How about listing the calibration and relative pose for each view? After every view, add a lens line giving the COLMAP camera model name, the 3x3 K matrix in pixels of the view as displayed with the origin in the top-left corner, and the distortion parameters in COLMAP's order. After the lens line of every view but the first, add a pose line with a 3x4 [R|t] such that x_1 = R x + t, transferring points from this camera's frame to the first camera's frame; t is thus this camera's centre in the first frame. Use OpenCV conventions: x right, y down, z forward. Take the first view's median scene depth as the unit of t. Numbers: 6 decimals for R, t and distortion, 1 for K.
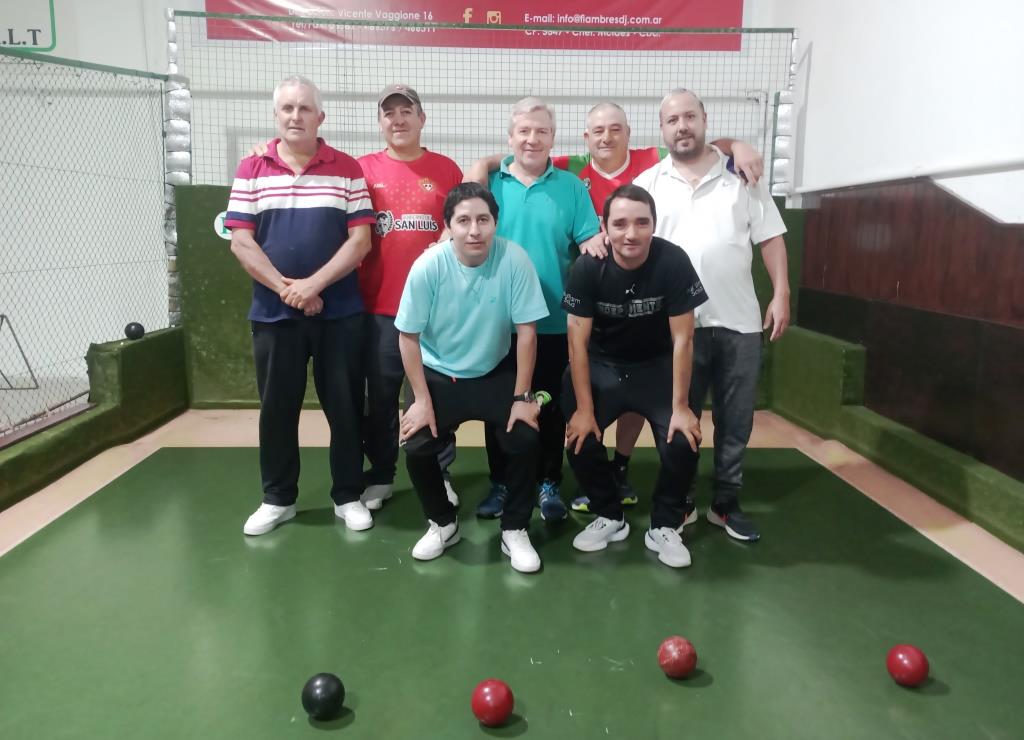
lens RADIAL K [[882.2, 0, 513.0], [0, 882.2, 363.5], [0, 0, 1]] dist [0.044313, -0.079337]
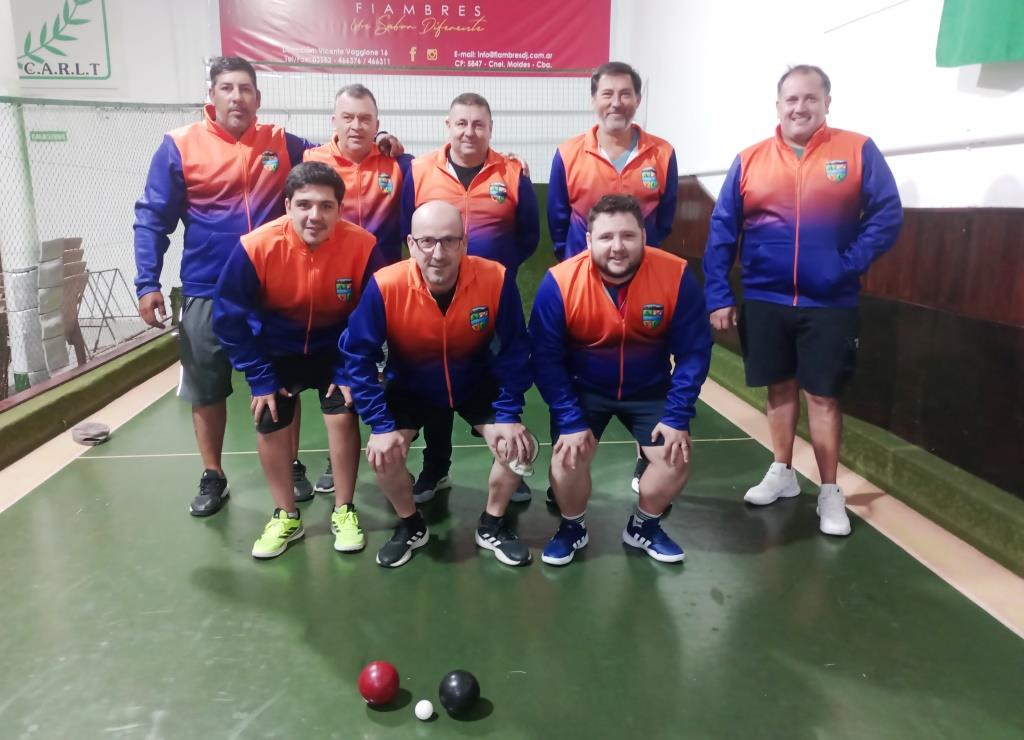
lens RADIAL K [[882.2, 0, 517.6], [0, 882.2, 373.9], [0, 0, 1]] dist [0.044313, -0.079337]
pose [[0.998387, -0.021597, 0.052515, 0.032606], [0.019240, 0.998803, 0.044971, 0.058703], [-0.053424, -0.043888, 0.997607, -0.475687]]
